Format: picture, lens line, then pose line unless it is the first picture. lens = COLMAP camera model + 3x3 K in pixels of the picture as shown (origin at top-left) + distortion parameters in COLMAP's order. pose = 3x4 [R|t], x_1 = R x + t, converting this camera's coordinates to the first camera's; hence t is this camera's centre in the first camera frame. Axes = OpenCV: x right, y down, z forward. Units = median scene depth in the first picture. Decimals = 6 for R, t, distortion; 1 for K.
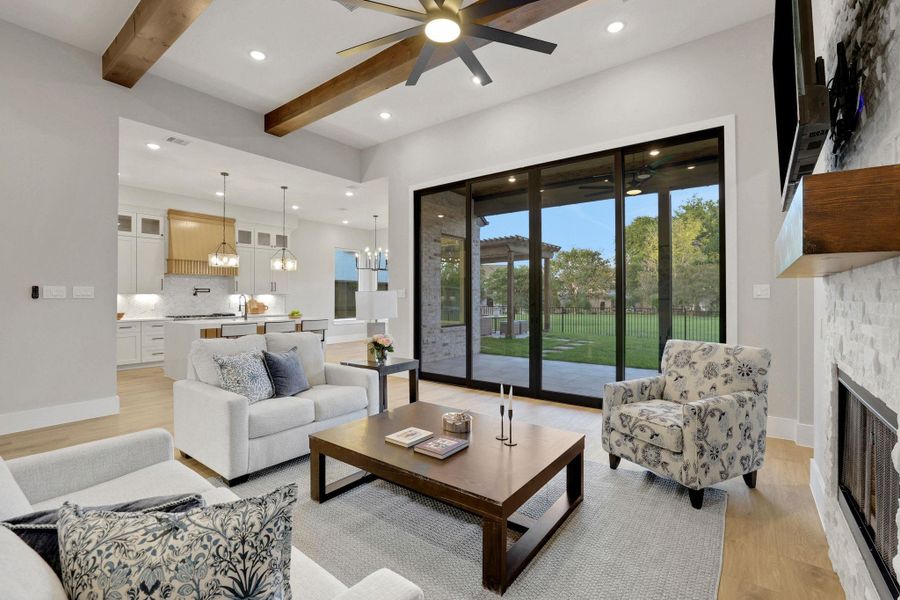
lens RADIAL K [[401.5, 0, 437.9], [0, 401.5, 297.8], [0, 0, 1]] dist [-0.027903, 0.008127]
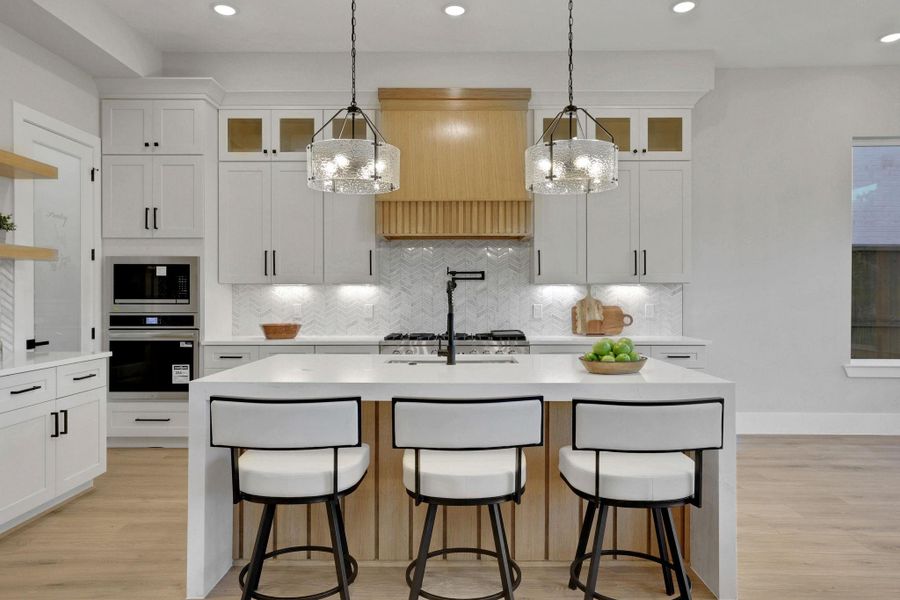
lens RADIAL K [[516.5, 0, 441.9], [0, 516.5, 311.4], [0, 0, 1]] dist [-0.047951, 0.000963]
pose [[0.612491, 0.023335, -0.790133, -0.185400], [-0.001554, 0.999598, 0.028316, 0.004335], [0.790476, -0.016116, 0.612281, 0.695350]]
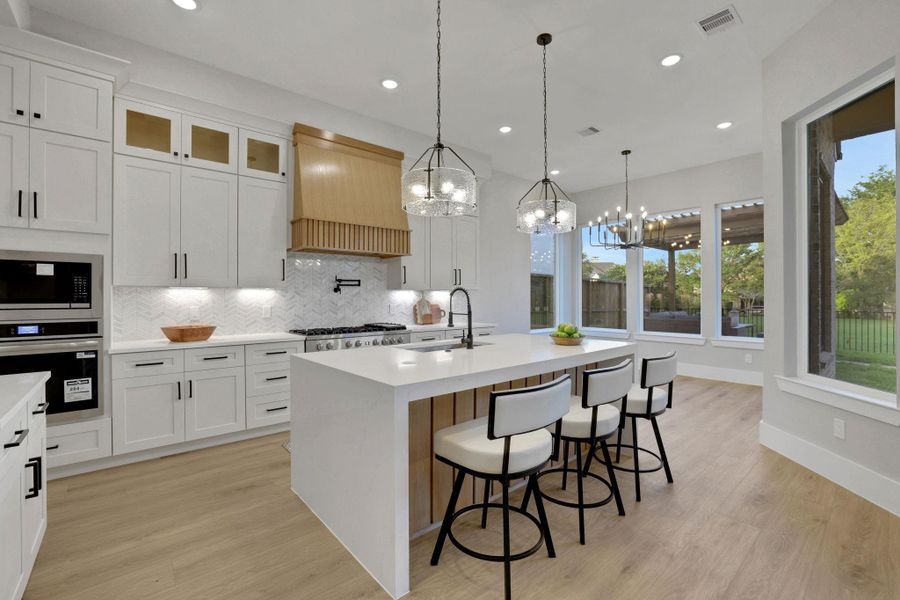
lens RADIAL K [[389.5, 0, 441.1], [0, 389.5, 300.0], [0, 0, 1]] dist [-0.034021, 0.004195]
pose [[0.976026, -0.000096, -0.217653, -0.379042], [0.001396, 0.999982, 0.005817, 0.002733], [0.217648, -0.005981, 0.976009, 0.543456]]
